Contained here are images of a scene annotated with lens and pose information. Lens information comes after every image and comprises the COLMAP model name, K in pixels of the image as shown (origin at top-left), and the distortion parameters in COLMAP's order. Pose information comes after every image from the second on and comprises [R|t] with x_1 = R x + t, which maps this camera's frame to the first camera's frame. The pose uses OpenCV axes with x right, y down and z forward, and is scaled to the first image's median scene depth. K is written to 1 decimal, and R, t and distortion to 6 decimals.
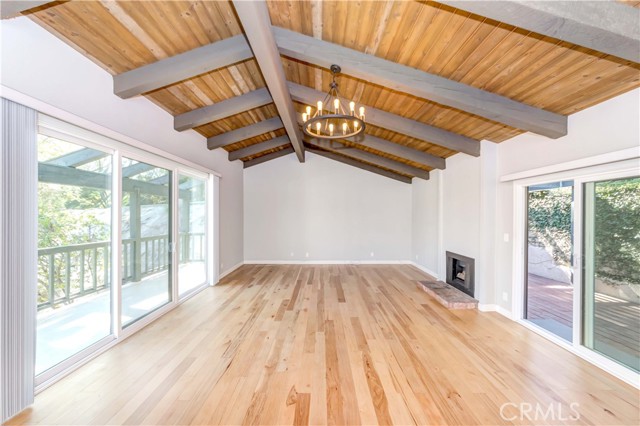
lens RADIAL K [[240.2, 0, 317.7], [0, 240.2, 217.5], [0, 0, 1]] dist [0.000044, -0.000209]
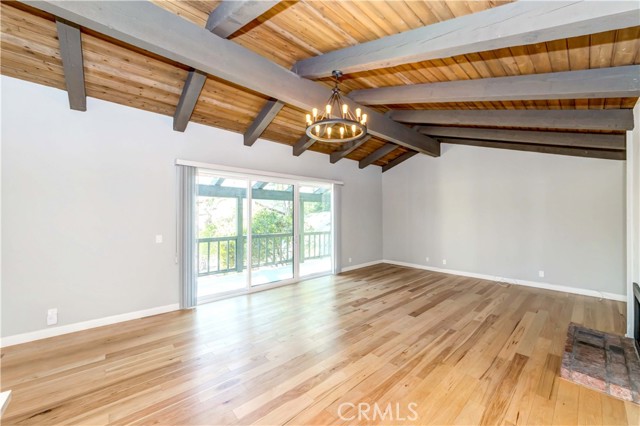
lens RADIAL K [[240.2, 0, 331.9], [0, 240.2, 213.8], [0, 0, 1]] dist [0.000044, -0.000209]
pose [[0.694776, -0.009700, -0.719161, 0.557078], [-0.006497, 0.999784, -0.019763, 0.001679], [0.719197, 0.018403, 0.694562, 0.188395]]
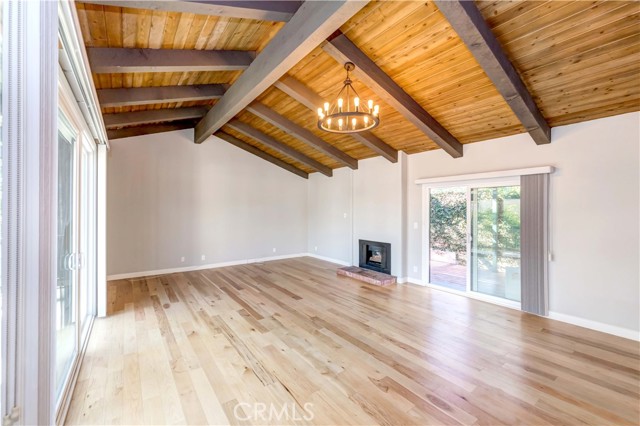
lens RADIAL K [[264.5, 0, 303.1], [0, 264.5, 210.6], [0, 0, 1]] dist [0.013659, 0.000383]
pose [[0.820299, -0.005172, 0.571912, -0.518329], [0.006843, 0.999976, -0.000772, -0.002563], [-0.571895, 0.004547, 0.820314, 0.123014]]
